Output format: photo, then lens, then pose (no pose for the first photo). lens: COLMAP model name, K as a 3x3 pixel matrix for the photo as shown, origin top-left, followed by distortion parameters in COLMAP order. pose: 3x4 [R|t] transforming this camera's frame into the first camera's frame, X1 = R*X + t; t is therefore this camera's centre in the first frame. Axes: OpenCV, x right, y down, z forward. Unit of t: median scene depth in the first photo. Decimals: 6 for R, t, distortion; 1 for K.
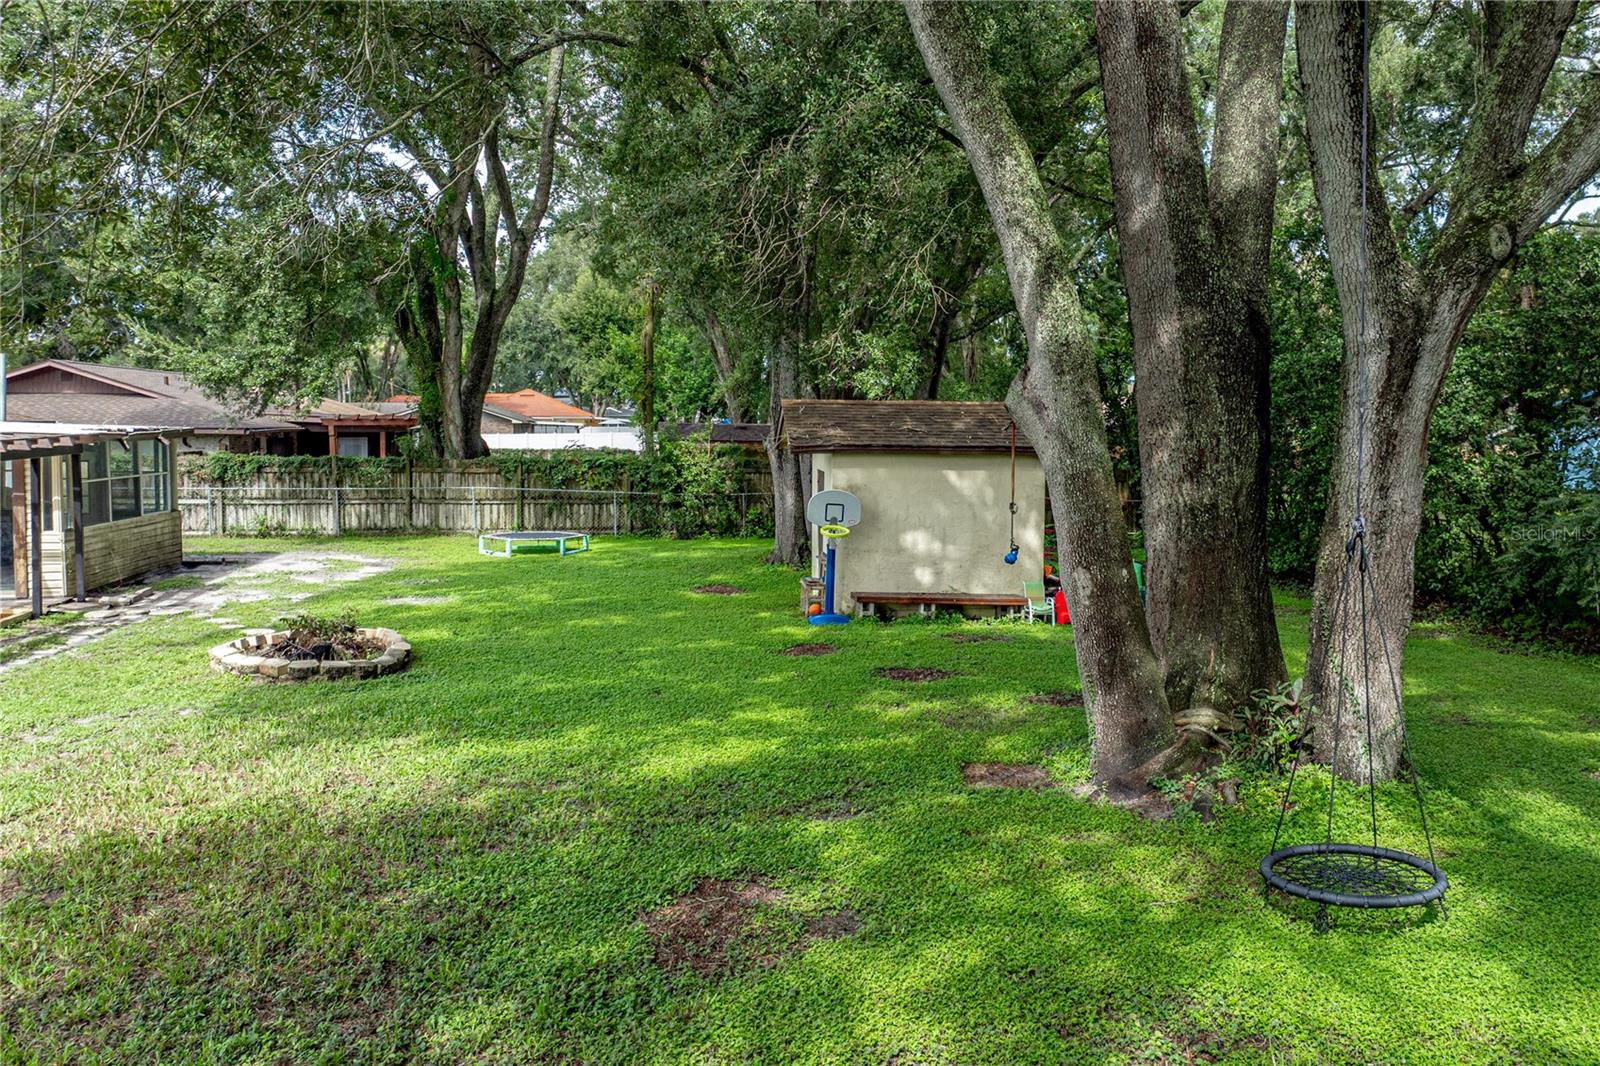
lens RADIAL K [[1272.0, 0, 850.8], [0, 1272.0, 491.5], [0, 0, 1]] dist [-0.005990, -0.000440]
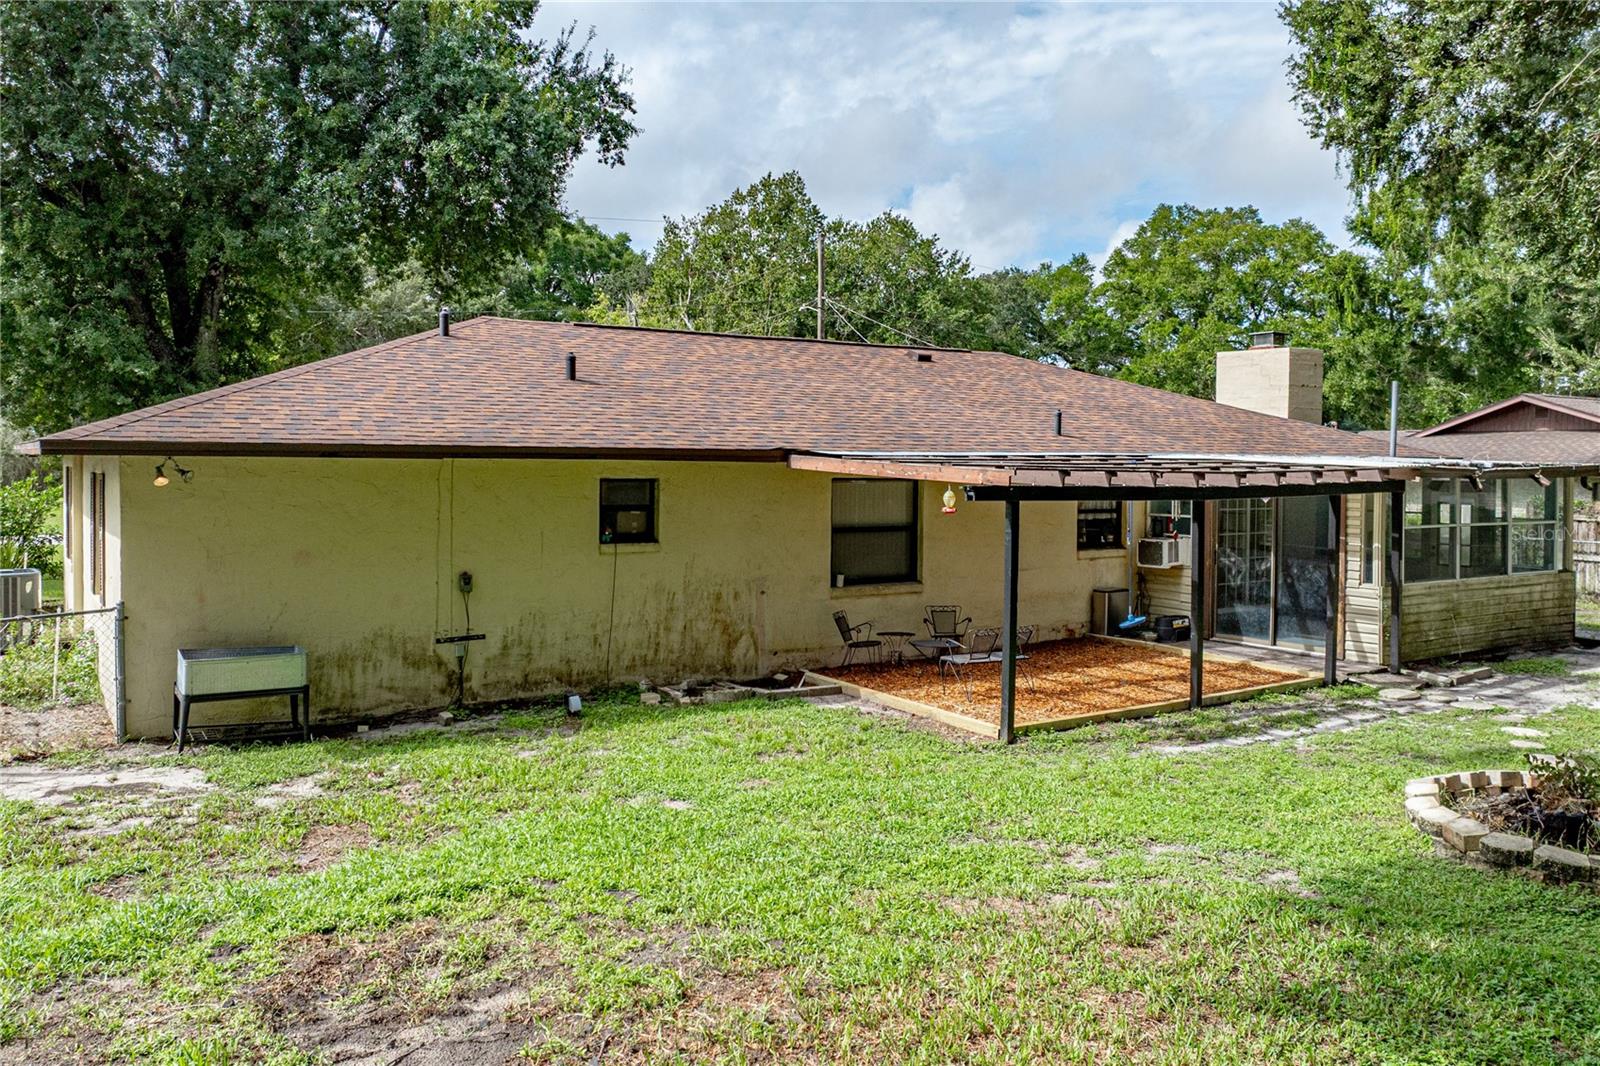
lens RADIAL K [[1272.0, 0, 850.8], [0, 1272.0, 491.5], [0, 0, 1]] dist [-0.005990, -0.000440]
pose [[0.416939, 0.020532, -0.908702, -0.013914], [-0.057597, 0.998332, -0.003870, -0.006542], [0.907108, 0.053952, 0.417427, 0.333254]]
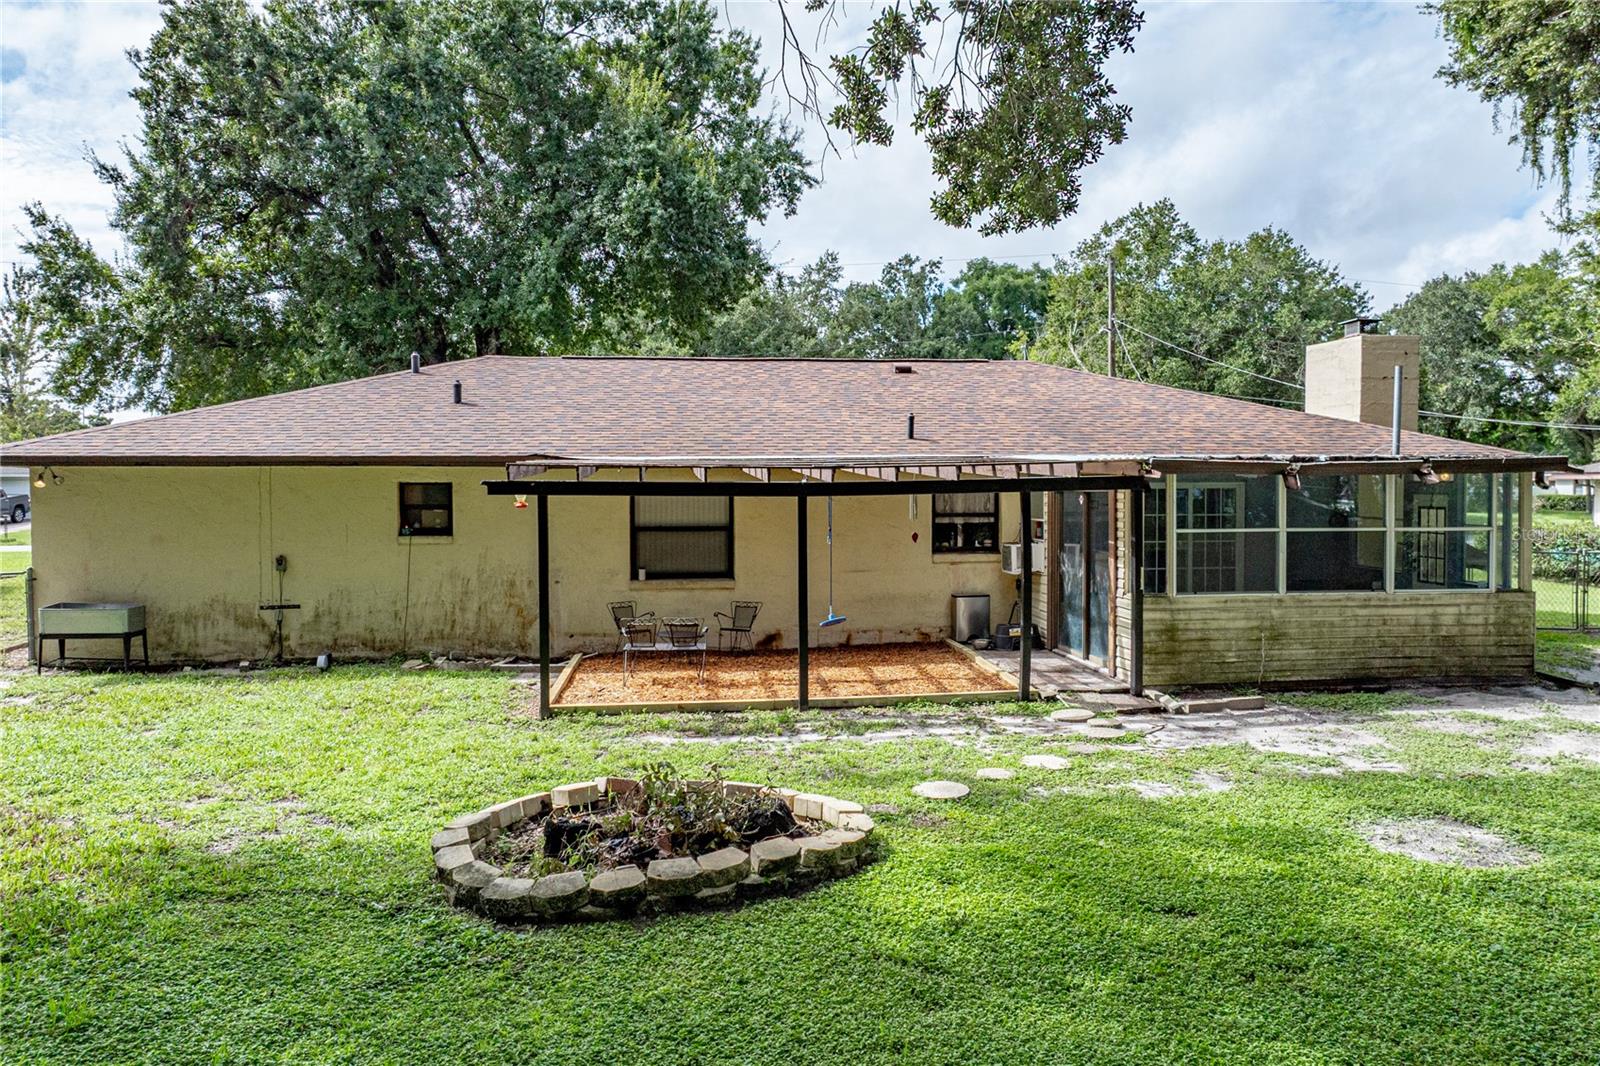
lens RADIAL K [[1145.0, 0, 800.0], [0, 1145.0, 533.0], [0, 0, 1]] dist [-0.018431, -0.000372]
pose [[-0.054383, 0.037673, -0.997809, 0.045379], [-0.053804, 0.997726, 0.040602, -0.020614], [0.997070, 0.055894, -0.052232, 0.824877]]
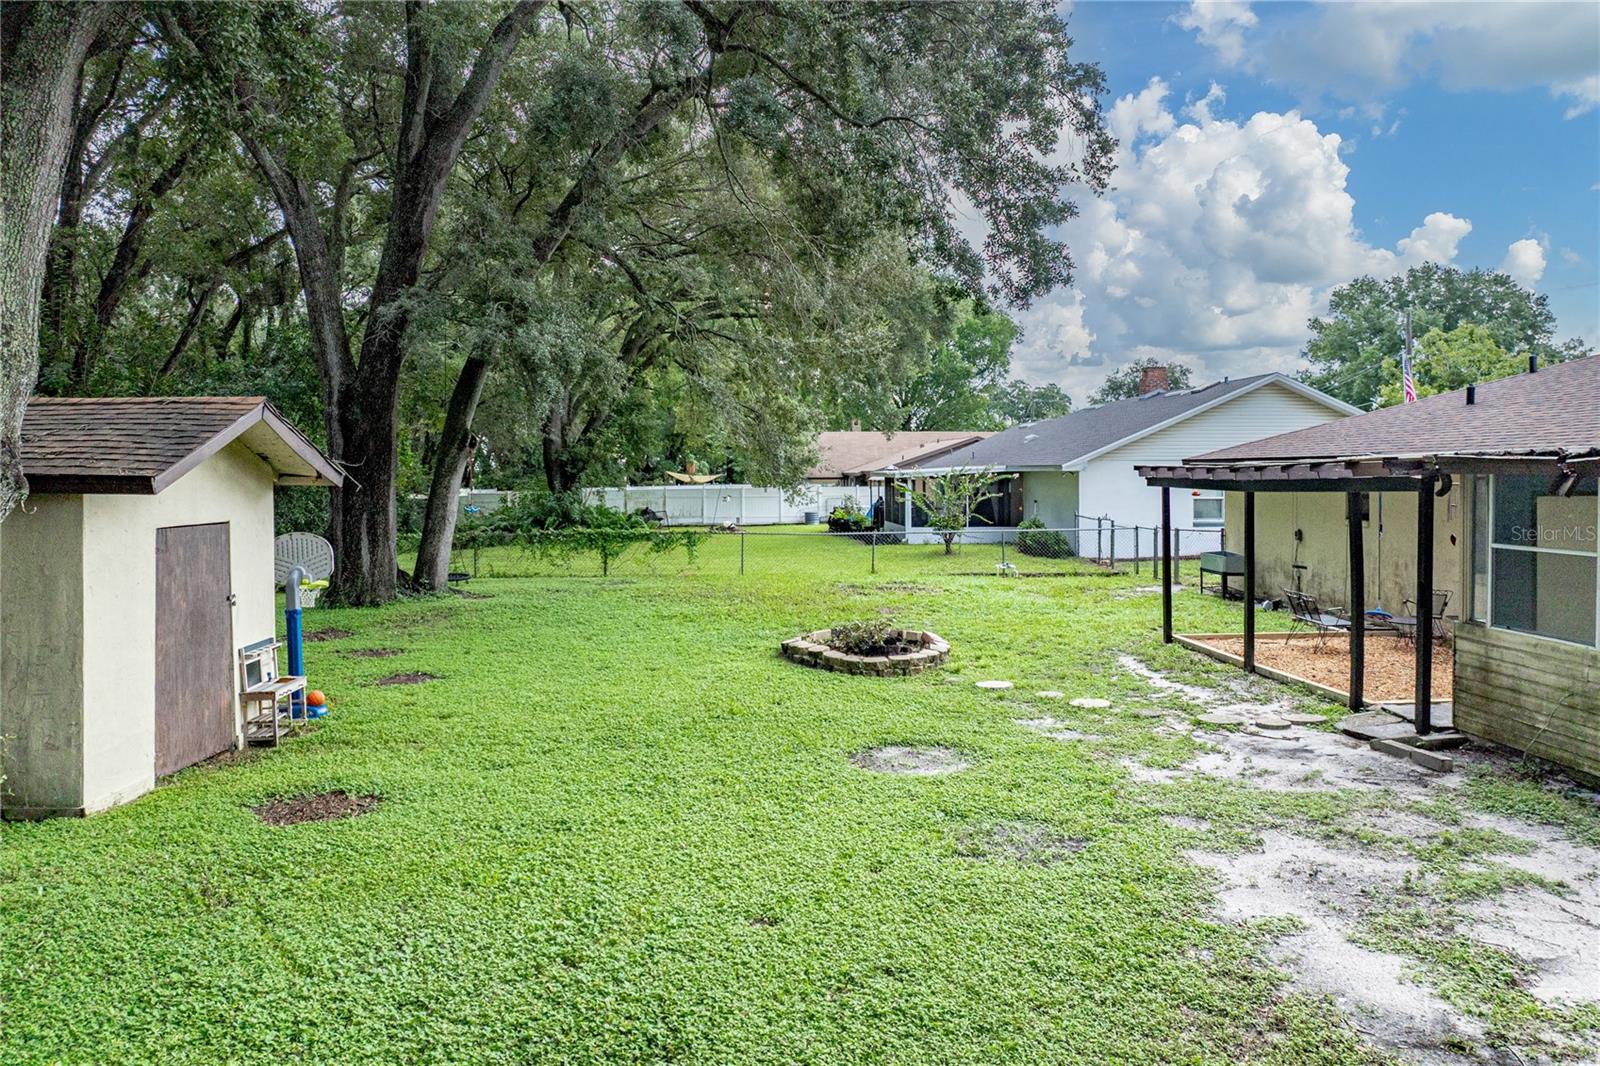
lens RADIAL K [[1145.0, 0, 800.0], [0, 1145.0, 533.0], [0, 0, 1]] dist [-0.018431, -0.000372]
pose [[-0.994021, -0.009354, 0.108788, -0.360160], [0.002552, 0.994061, 0.108792, -0.069717], [-0.109160, 0.108419, -0.988094, 1.549034]]
